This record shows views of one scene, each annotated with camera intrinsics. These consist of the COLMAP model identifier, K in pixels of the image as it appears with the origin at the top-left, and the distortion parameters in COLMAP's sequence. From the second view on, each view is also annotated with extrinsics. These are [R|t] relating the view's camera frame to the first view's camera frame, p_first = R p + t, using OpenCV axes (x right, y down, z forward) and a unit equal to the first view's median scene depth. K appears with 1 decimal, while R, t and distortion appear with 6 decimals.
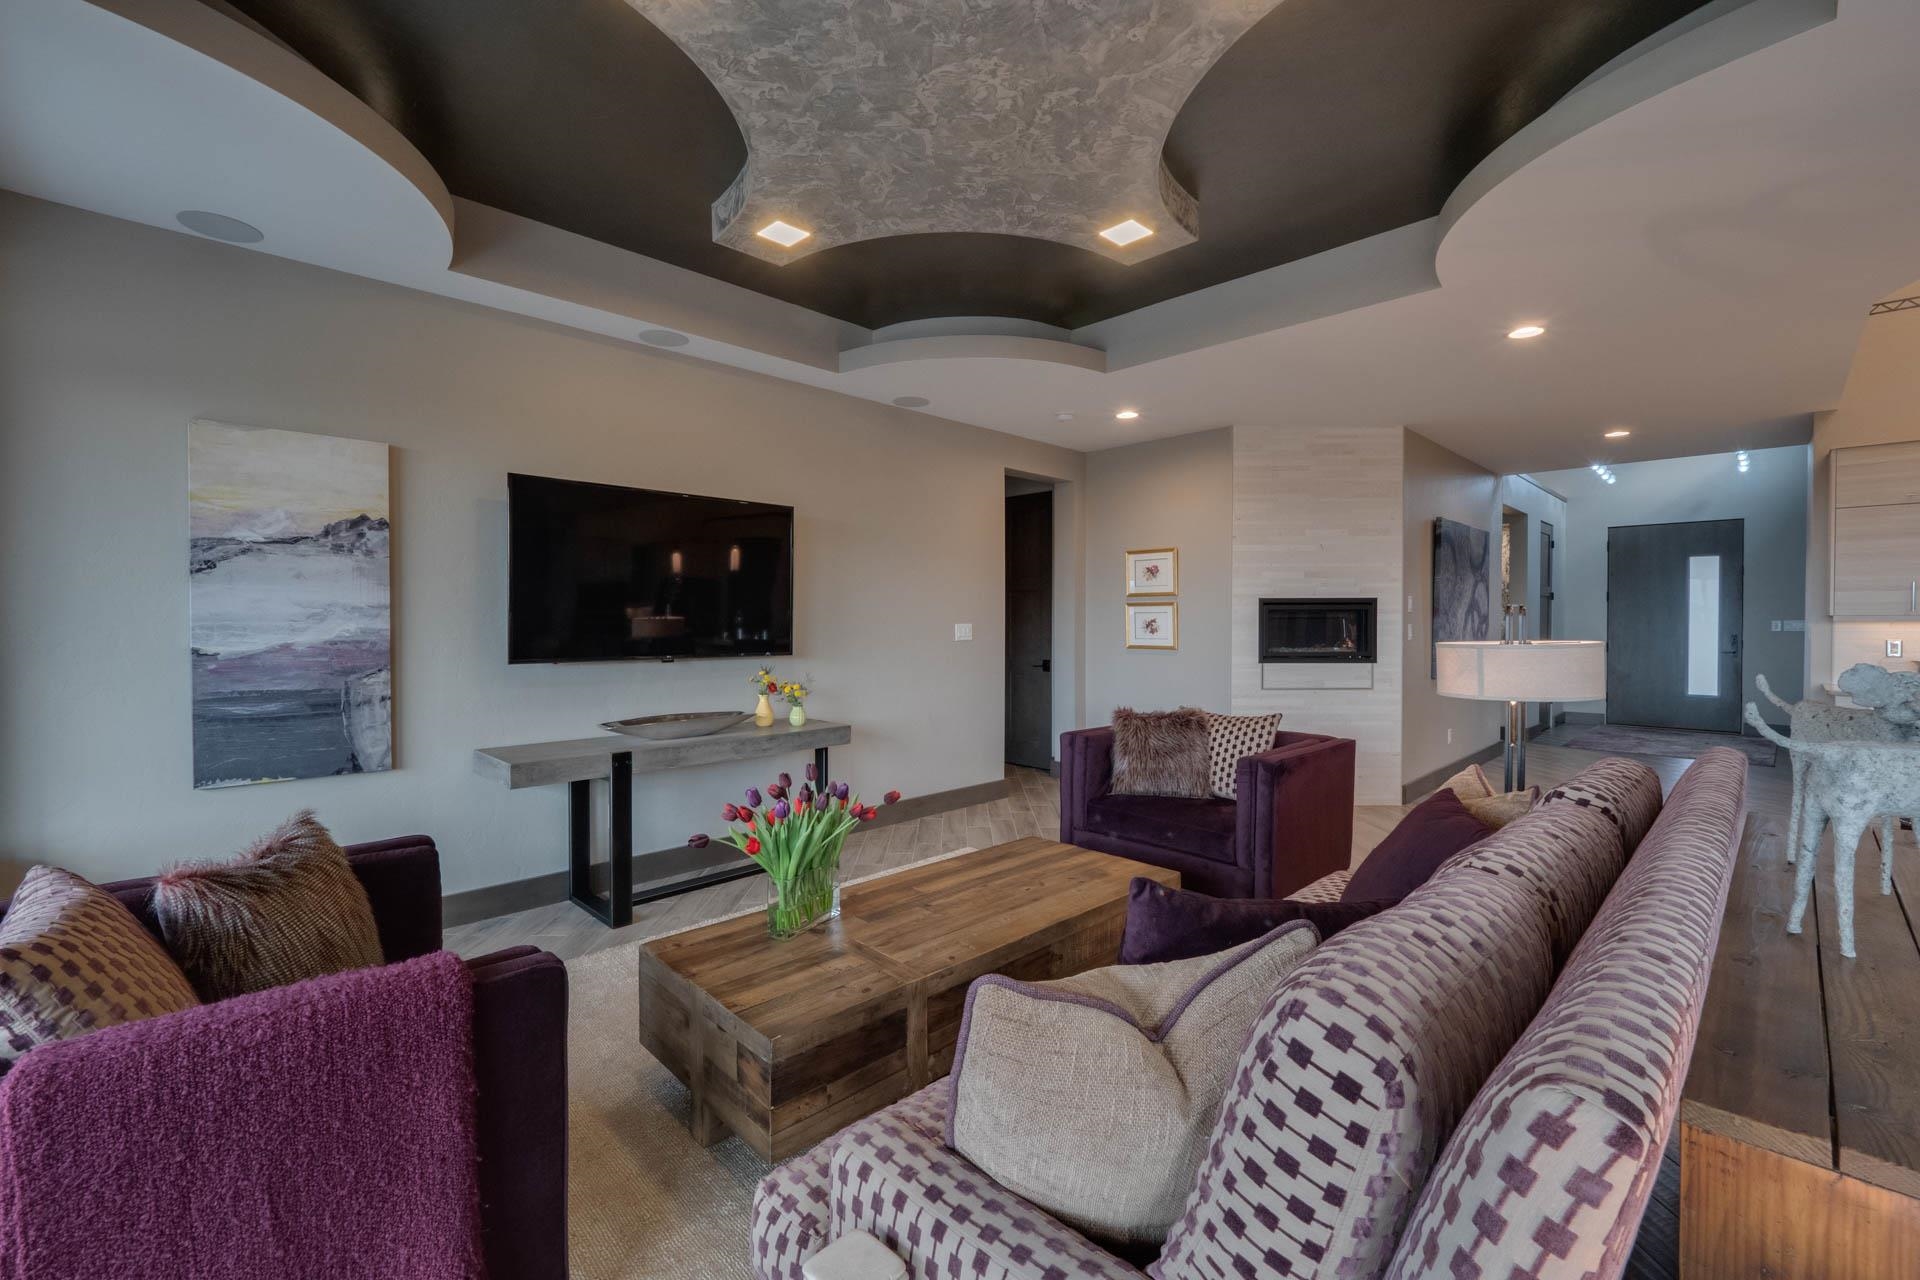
lens RADIAL K [[811.8, 0, 961.0], [0, 811.8, 634.1], [0, 0, 1]] dist [0.001473, -0.000214]
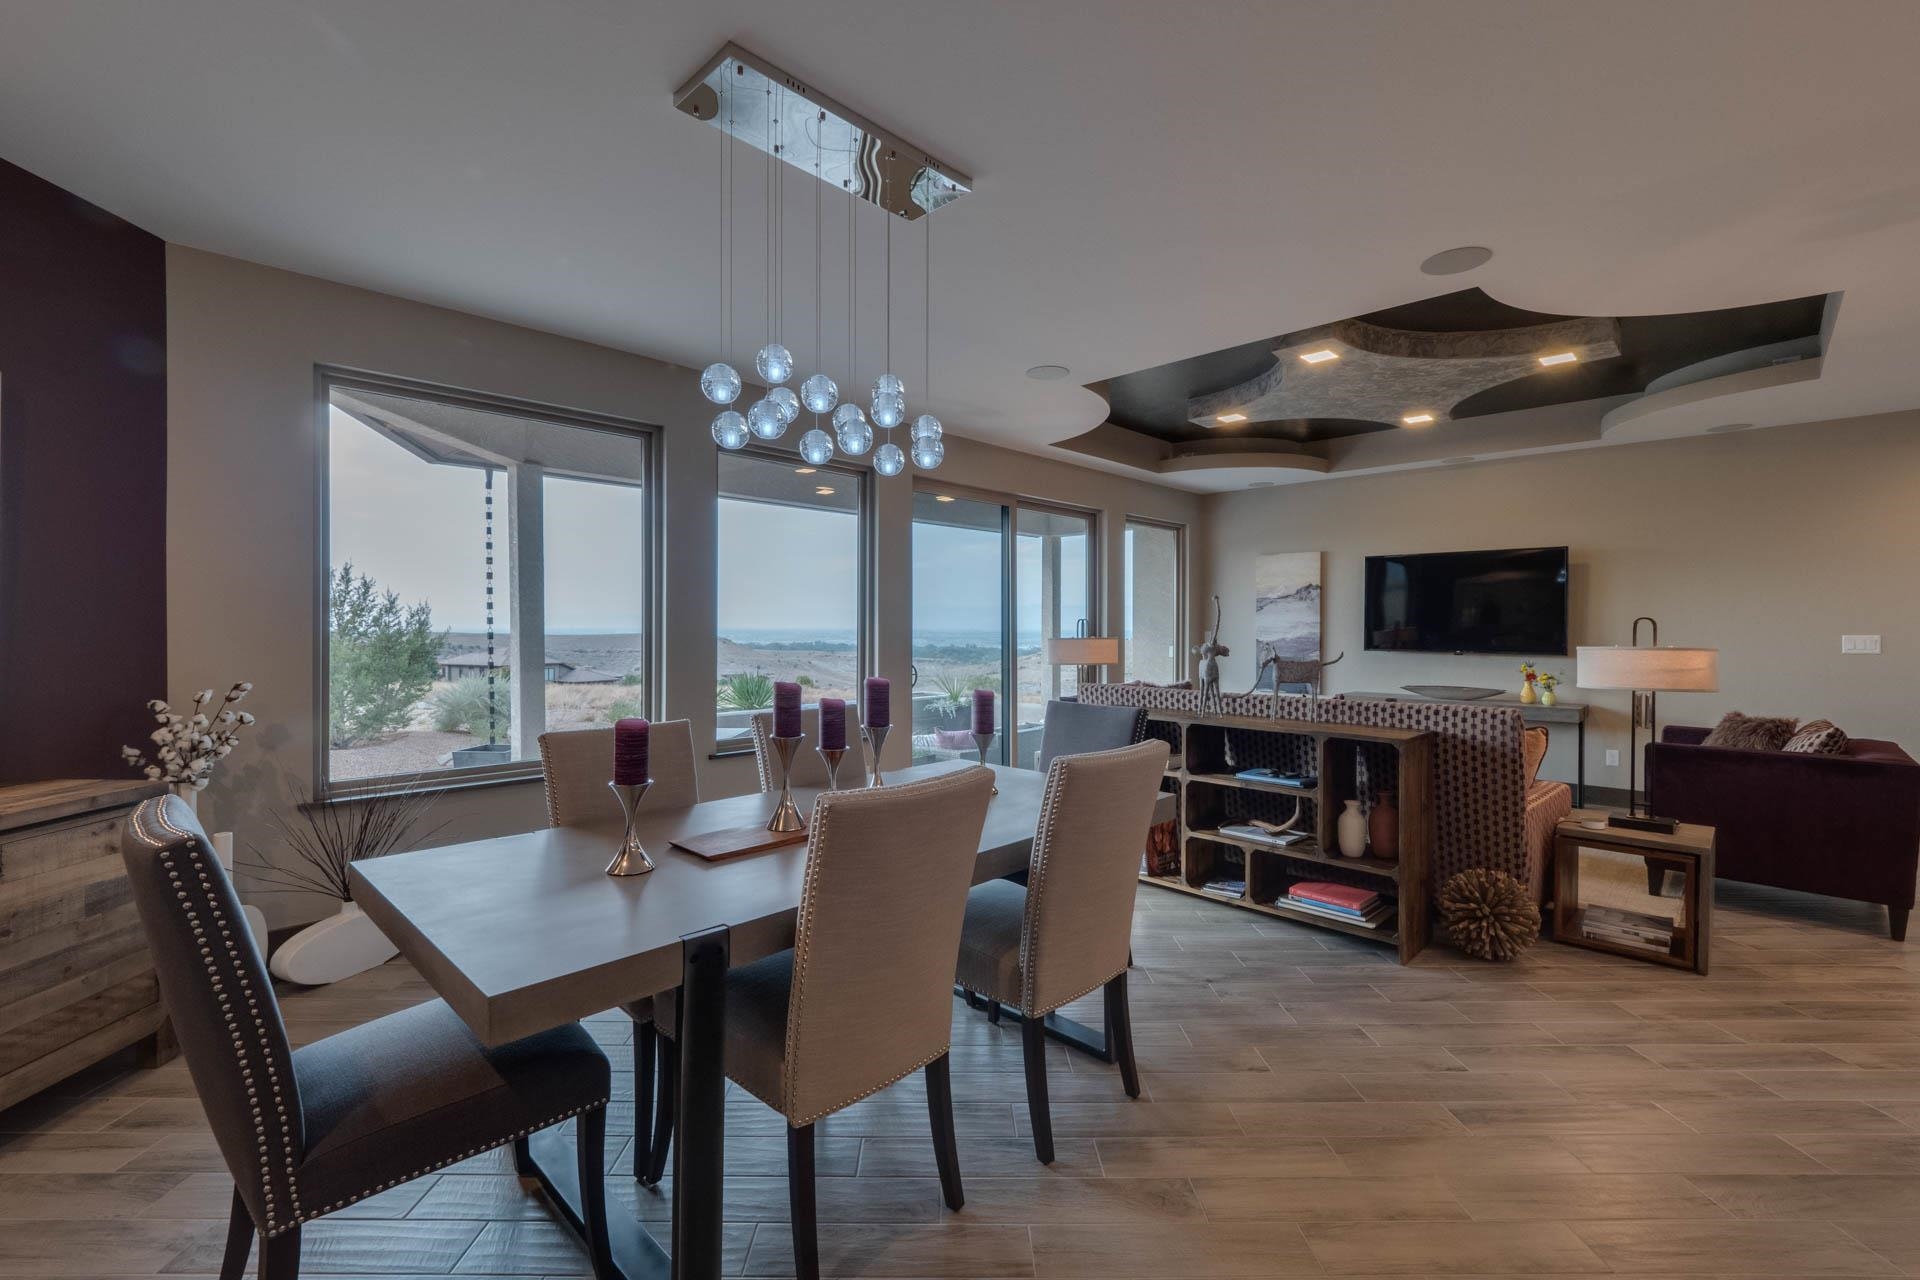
lens RADIAL K [[811.8, 0, 933.4], [0, 811.8, 629.8], [0, 0, 1]] dist [0.001473, -0.000214]
pose [[0.002930, 0.005257, -0.999982, 1.576474], [-0.019062, 0.999805, 0.005201, -0.005685], [0.999814, 0.019046, 0.003030, -0.087785]]
